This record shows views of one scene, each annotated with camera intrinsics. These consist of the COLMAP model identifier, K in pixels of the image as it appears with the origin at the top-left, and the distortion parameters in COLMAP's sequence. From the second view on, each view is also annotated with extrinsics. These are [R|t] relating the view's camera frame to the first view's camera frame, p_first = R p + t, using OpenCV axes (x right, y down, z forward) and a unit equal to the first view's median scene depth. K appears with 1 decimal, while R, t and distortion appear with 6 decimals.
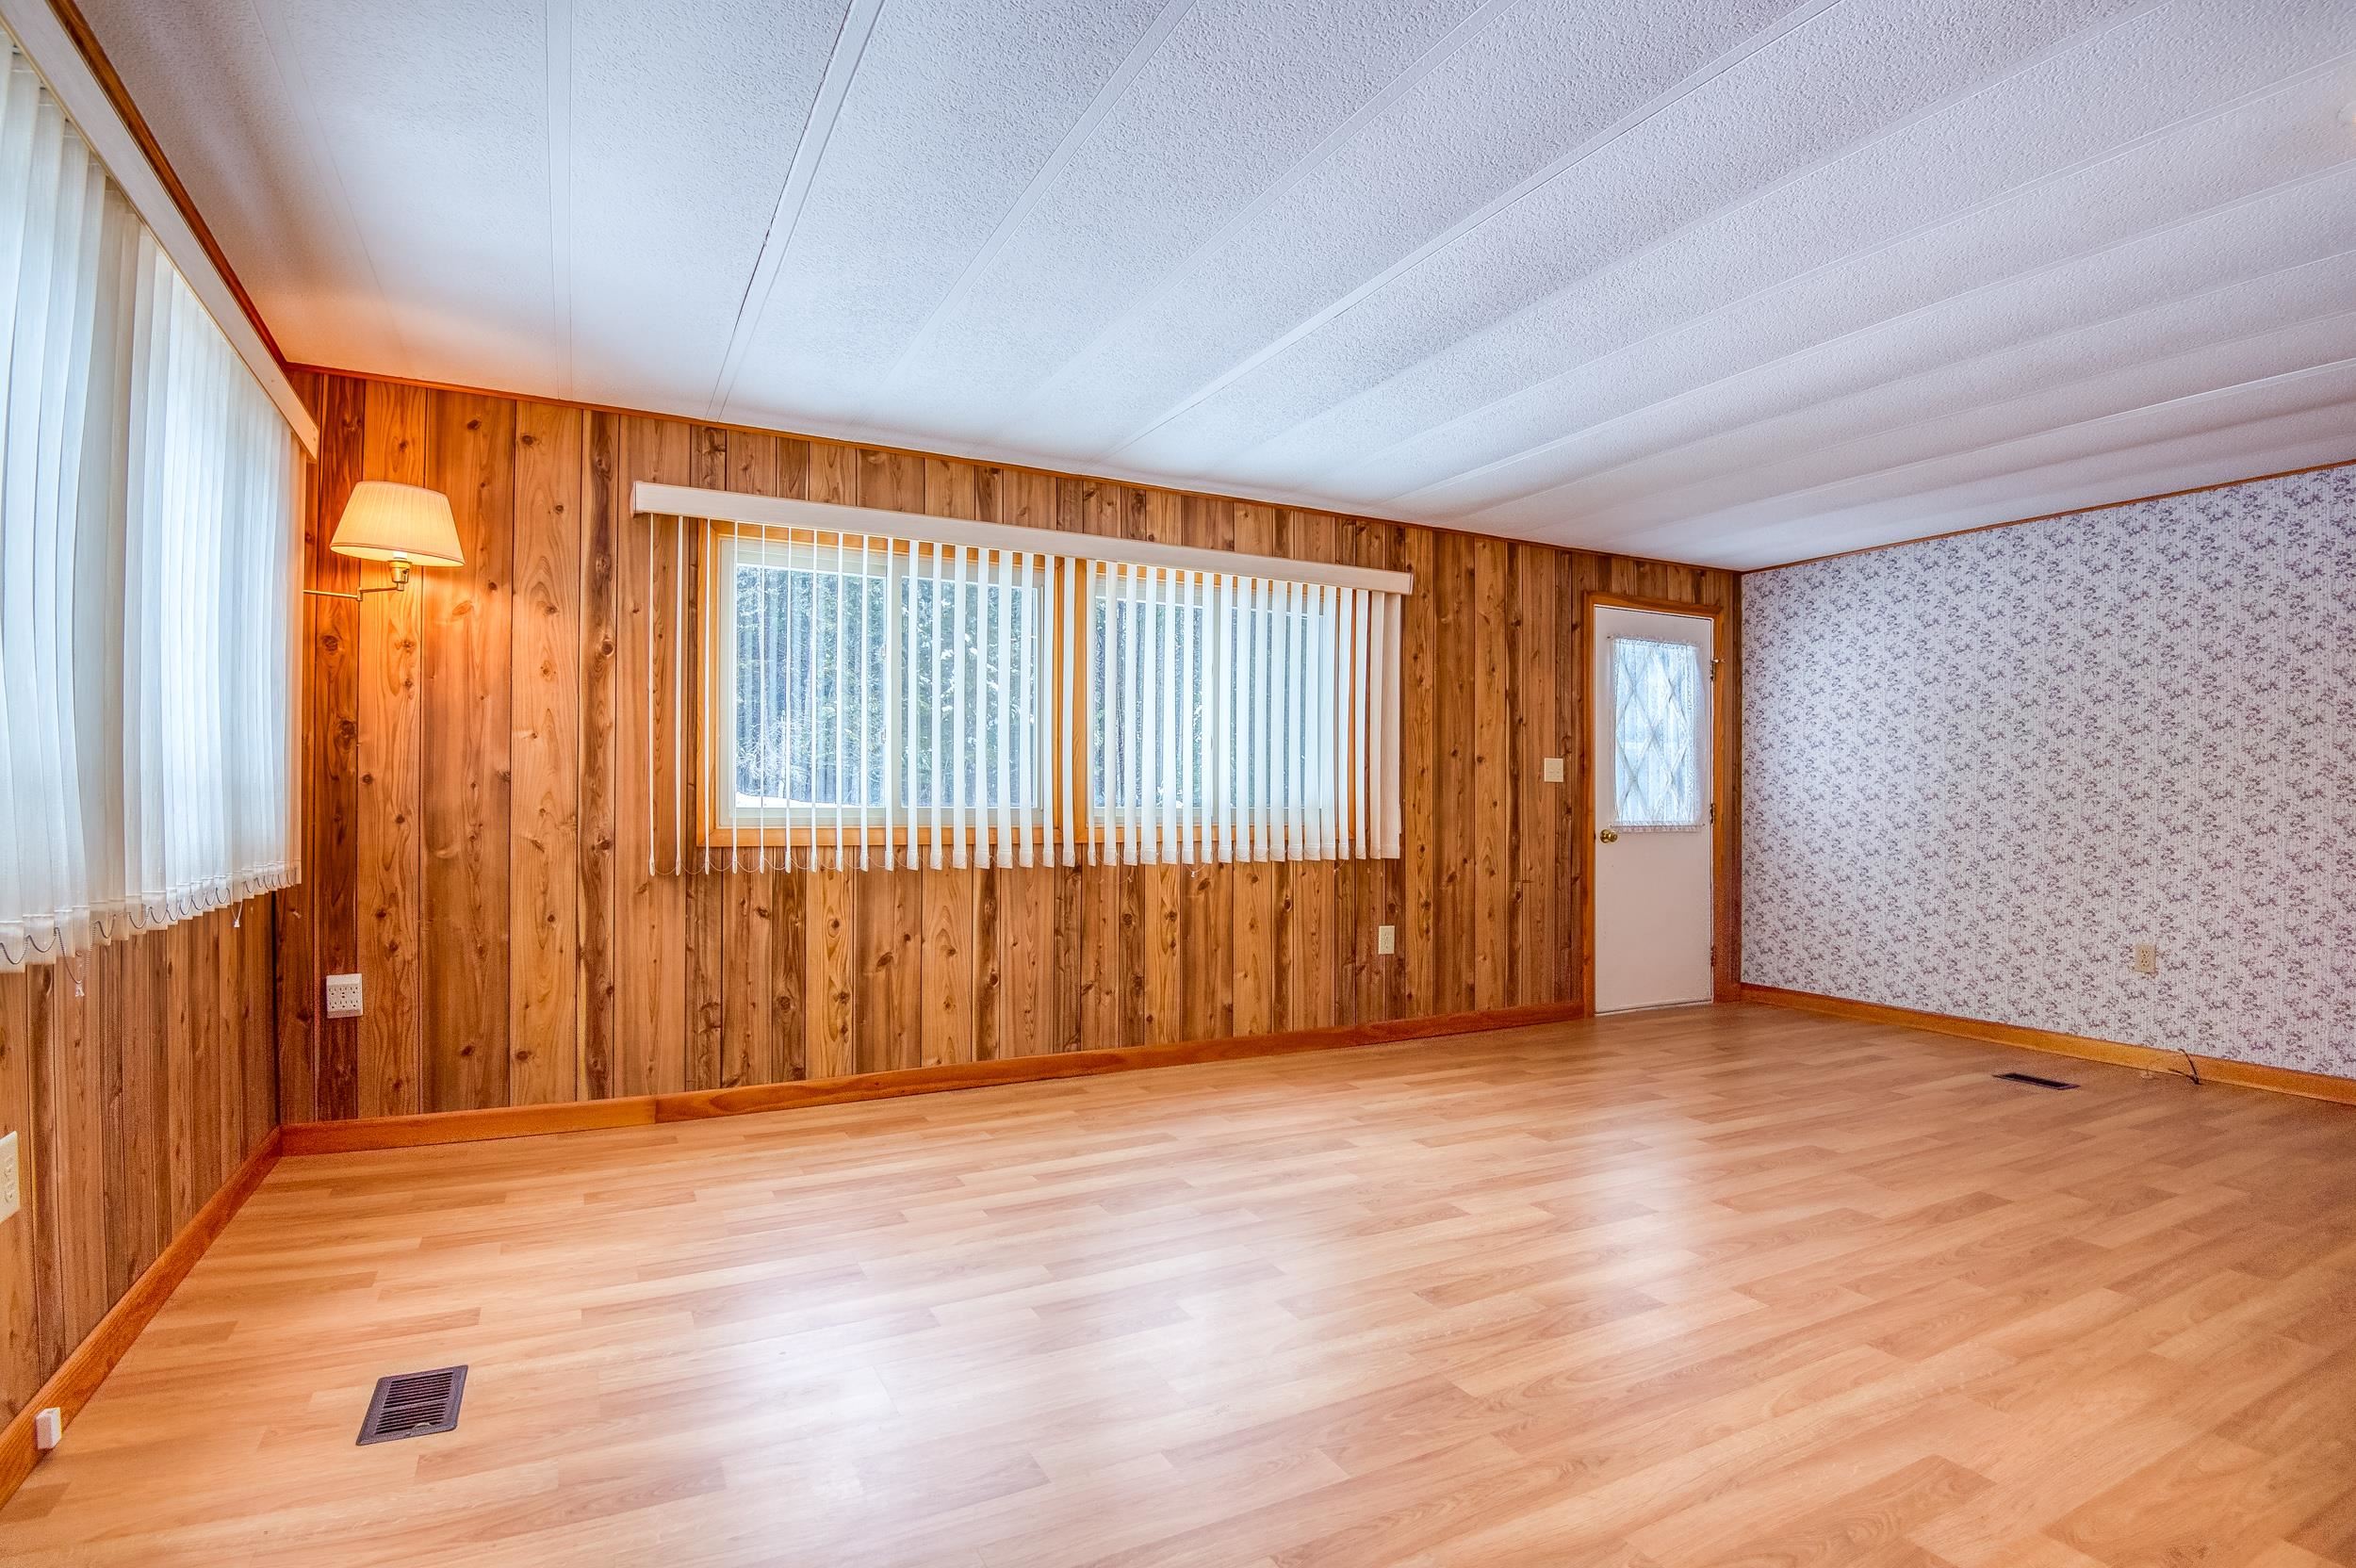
lens RADIAL K [[1074.1, 0, 1185.5], [0, 1074.1, 796.1], [0, 0, 1]] dist [0.044824, -0.042598]
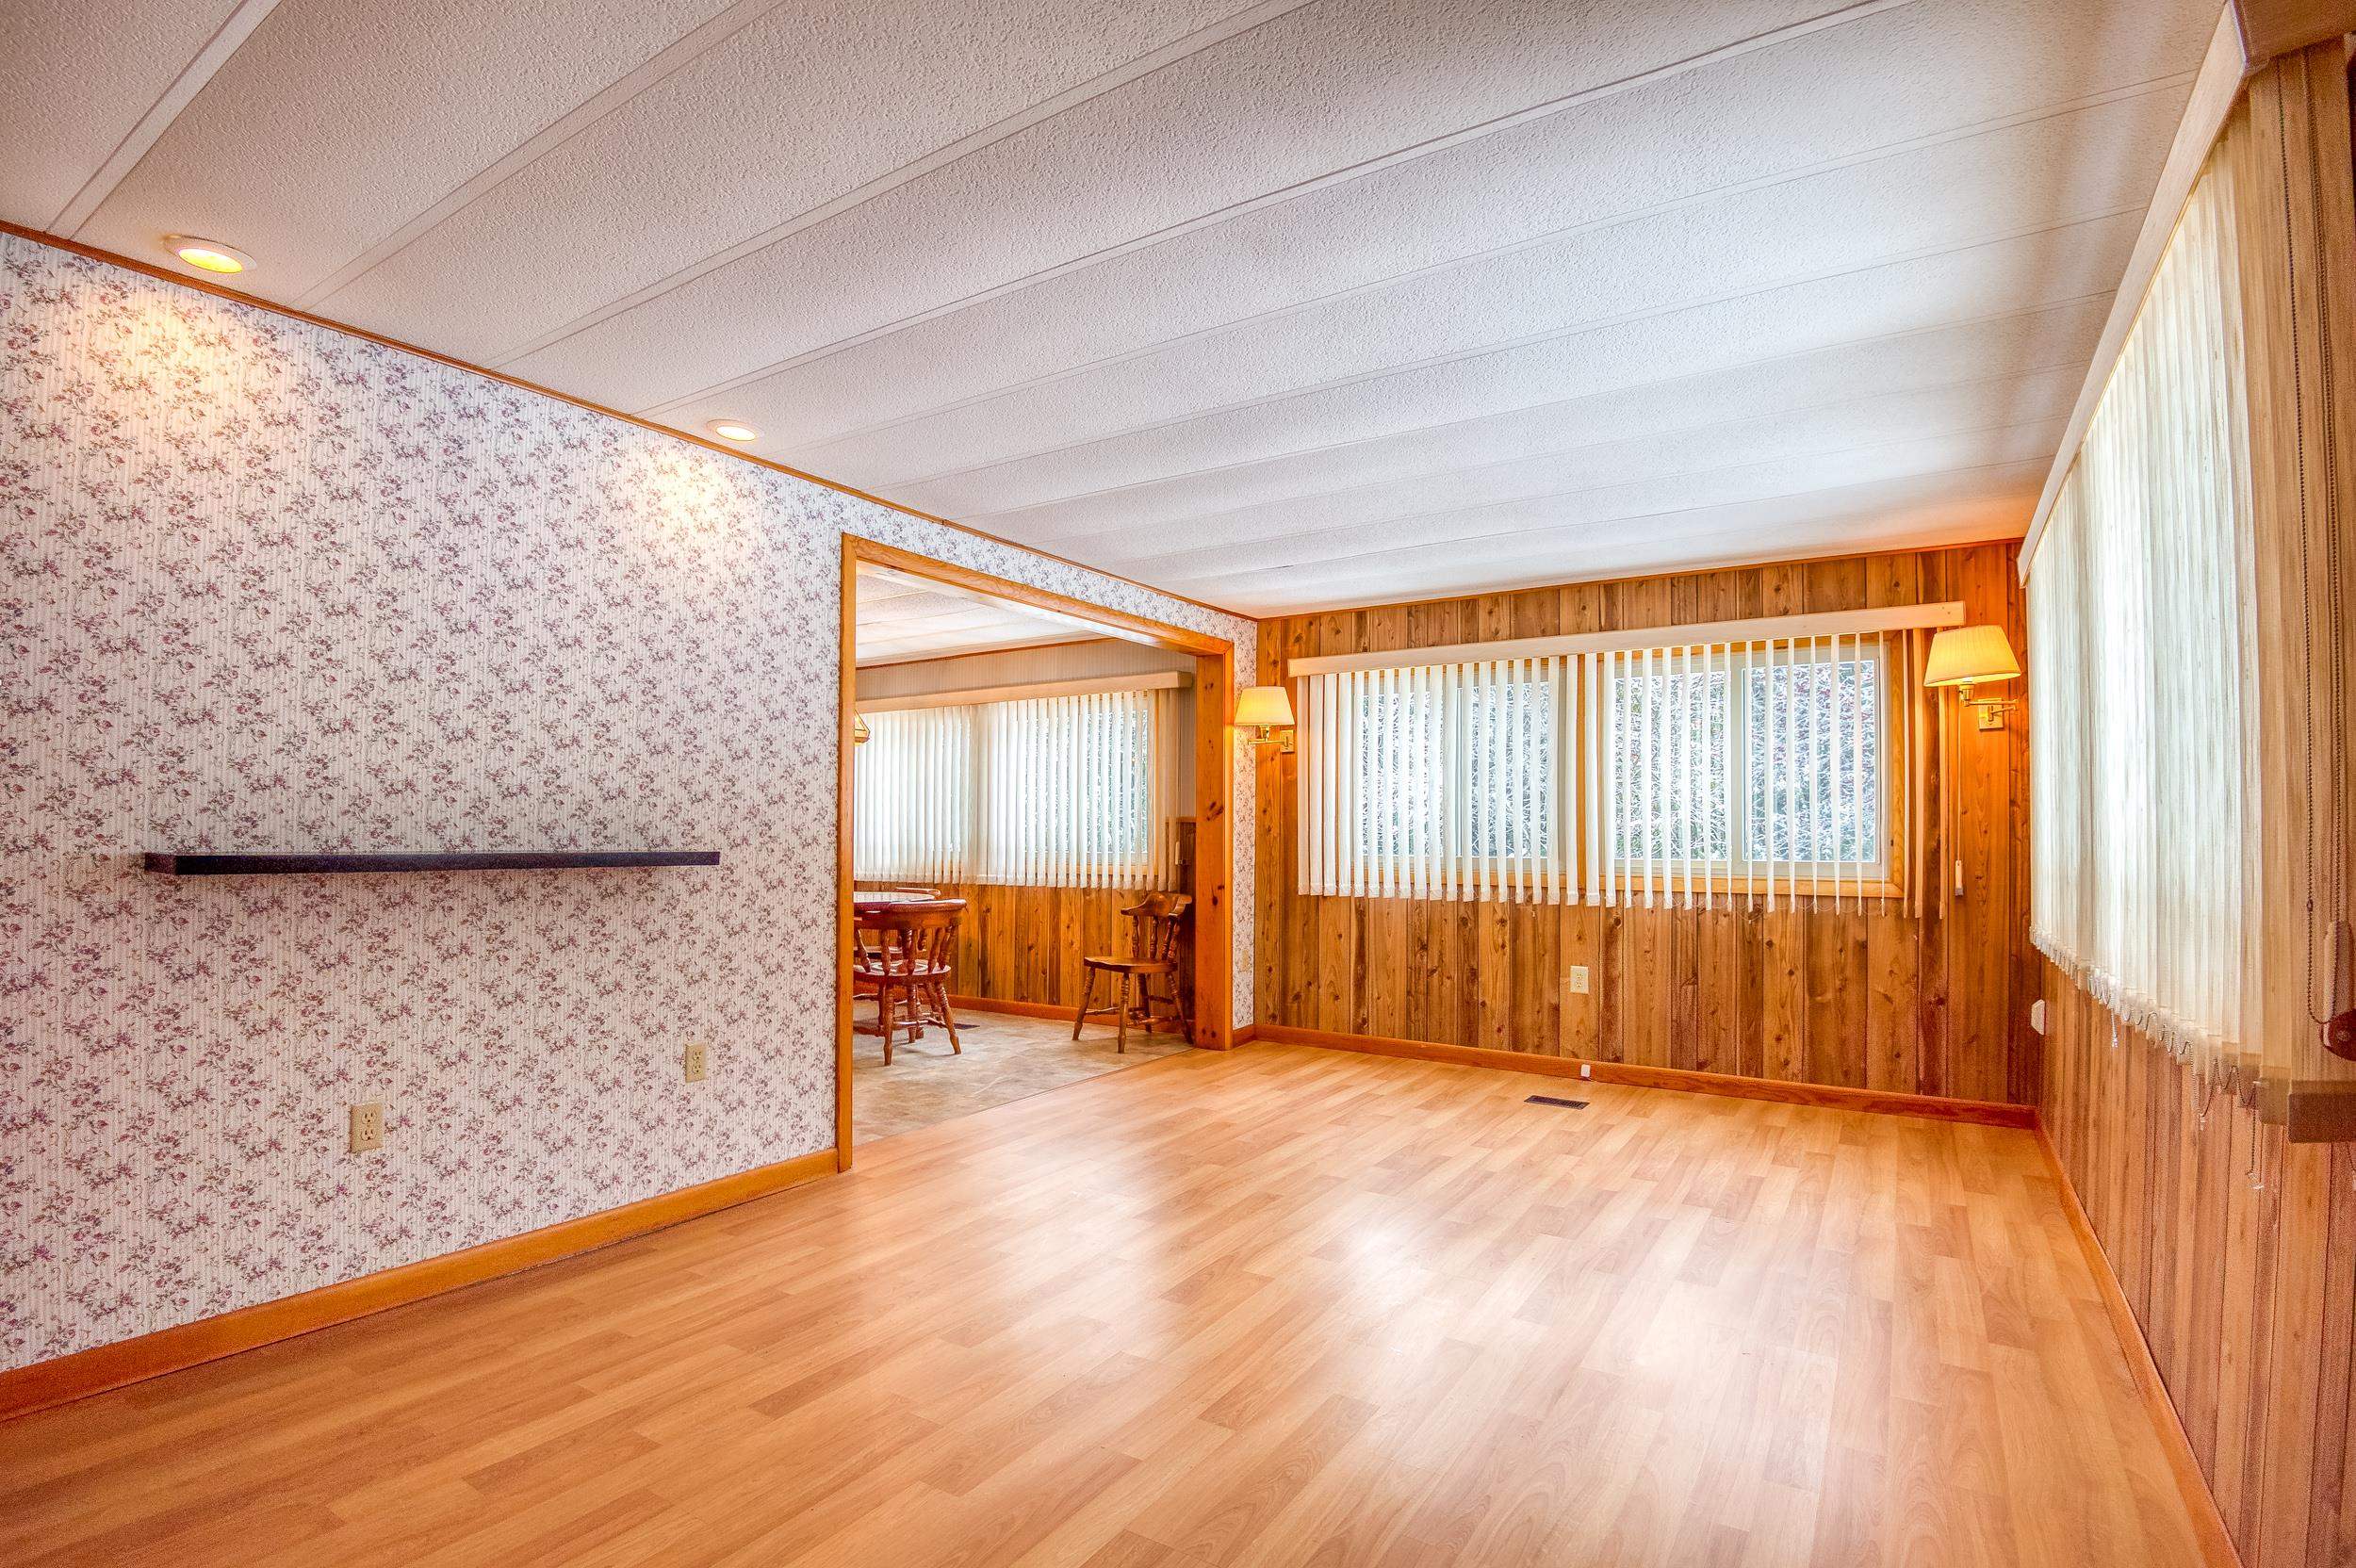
lens RADIAL K [[1314.5, 0, 1178.0], [0, 1314.5, 784.0], [0, 0, 1]] dist [0.001798, -0.062194]
pose [[-0.862166, -0.034984, -0.505417, 1.002403], [-0.015870, 0.998988, -0.042075, -0.020172], [0.506378, -0.028255, -0.861849, 1.980195]]
